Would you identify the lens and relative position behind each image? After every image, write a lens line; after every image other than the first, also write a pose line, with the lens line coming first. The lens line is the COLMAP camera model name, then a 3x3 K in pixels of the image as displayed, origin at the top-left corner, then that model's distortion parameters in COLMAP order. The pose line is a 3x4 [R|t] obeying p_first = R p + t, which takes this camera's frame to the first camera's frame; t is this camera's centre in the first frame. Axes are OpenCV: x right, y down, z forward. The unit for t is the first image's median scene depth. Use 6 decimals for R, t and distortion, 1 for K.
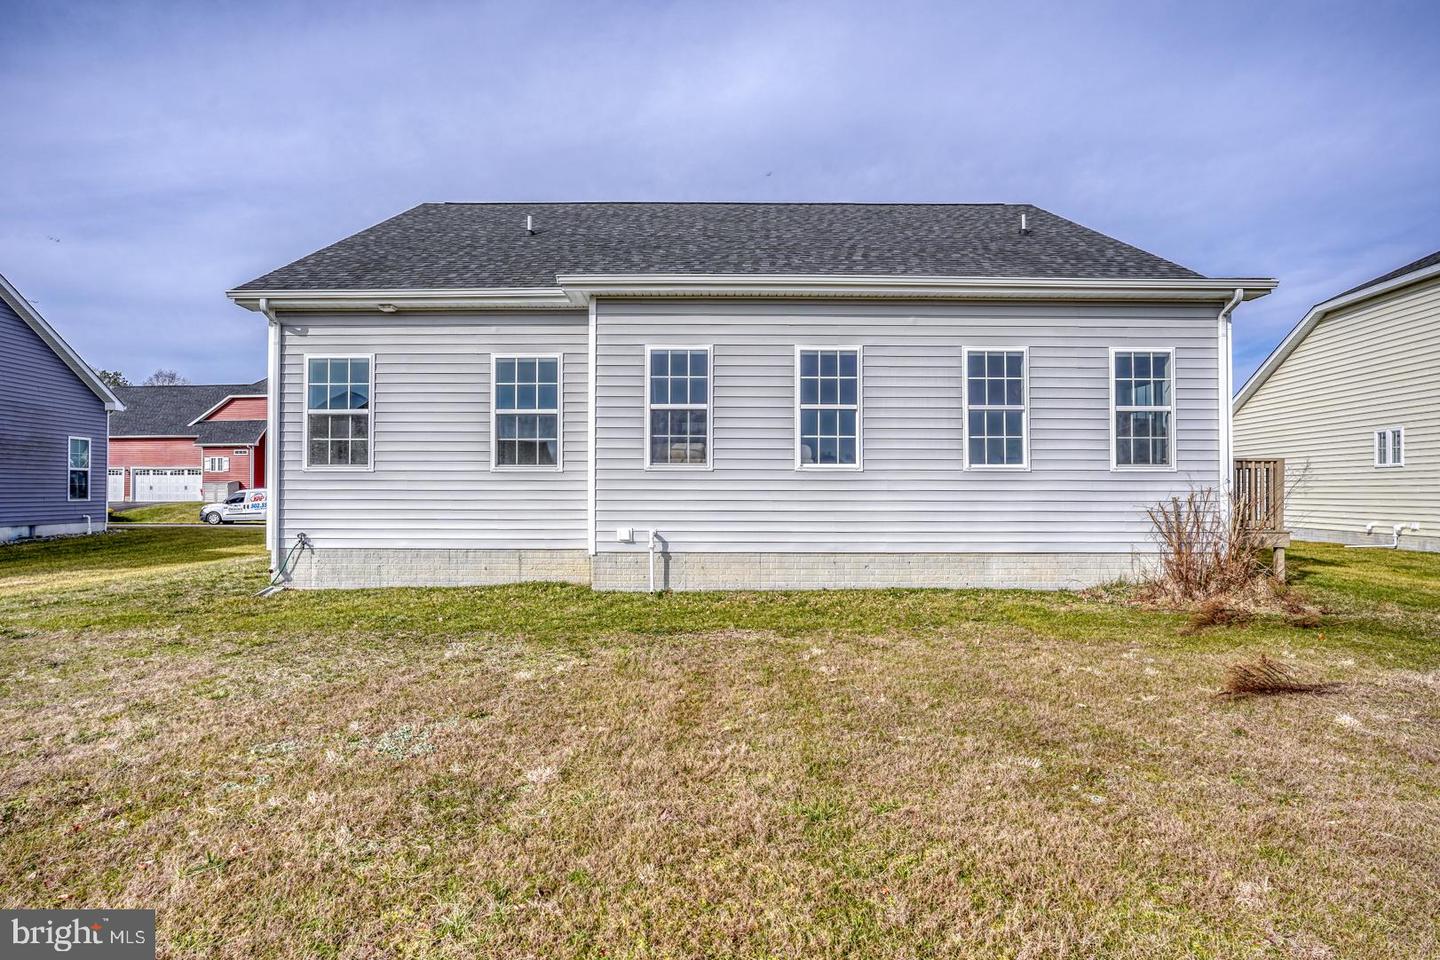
lens RADIAL K [[673.8, 0, 720.3], [0, 673.8, 482.0], [0, 0, 1]] dist [-0.014871, -0.000911]
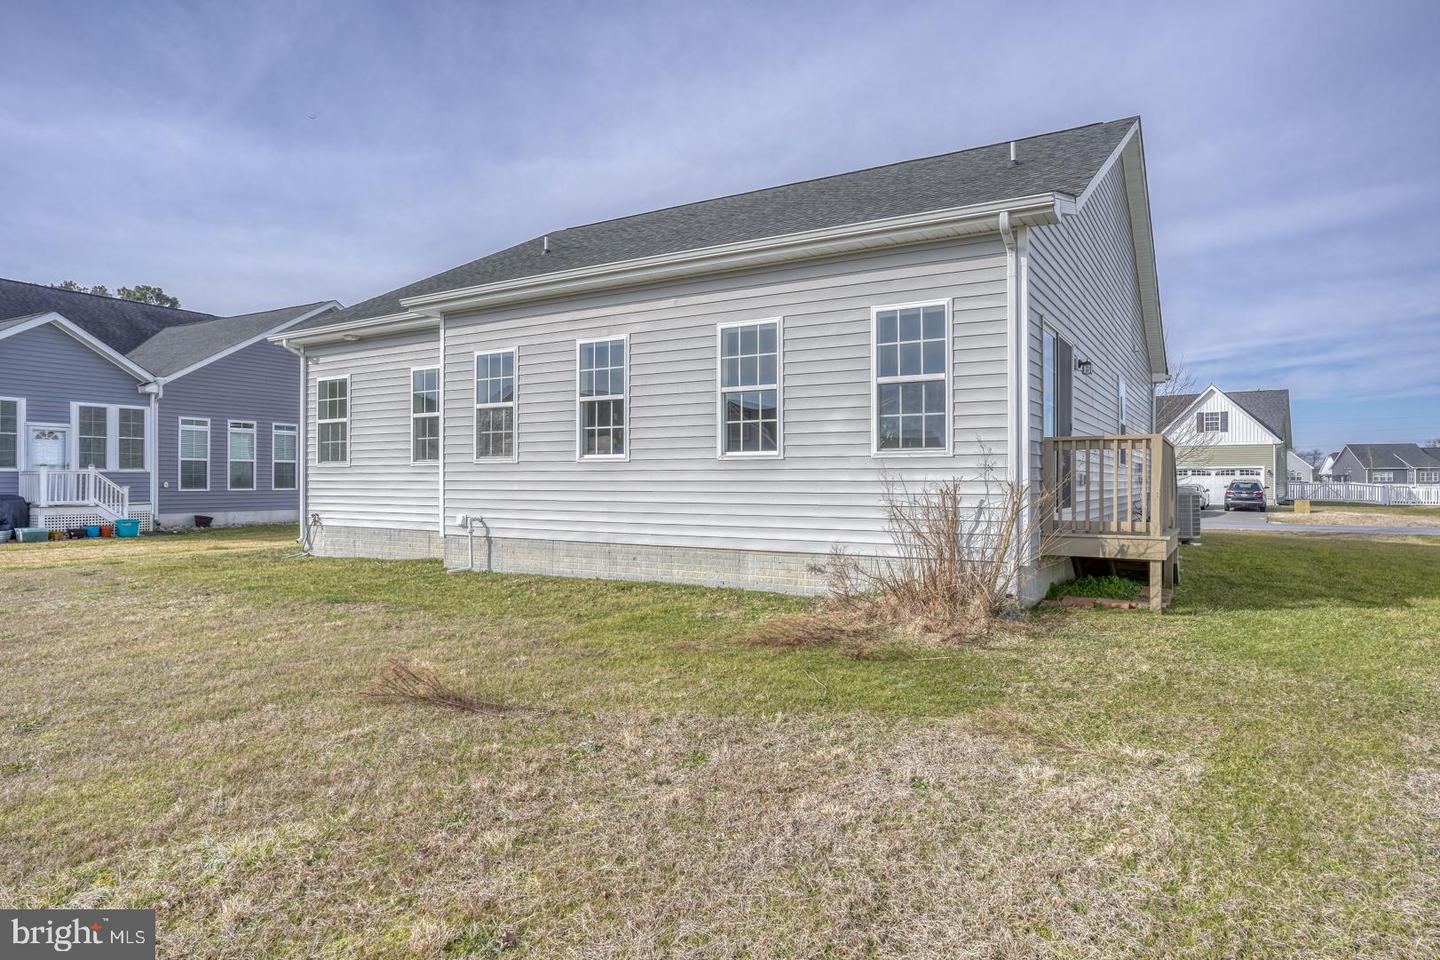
lens RADIAL K [[857.4, 0, 720.1], [0, 857.4, 487.1], [0, 0, 1]] dist [-0.042509, -0.000297]
pose [[0.845727, 0.002758, -0.533608, 0.952281], [0.007015, 0.999843, 0.016286, 0.001946], [0.533569, -0.017516, 0.845575, 0.009119]]
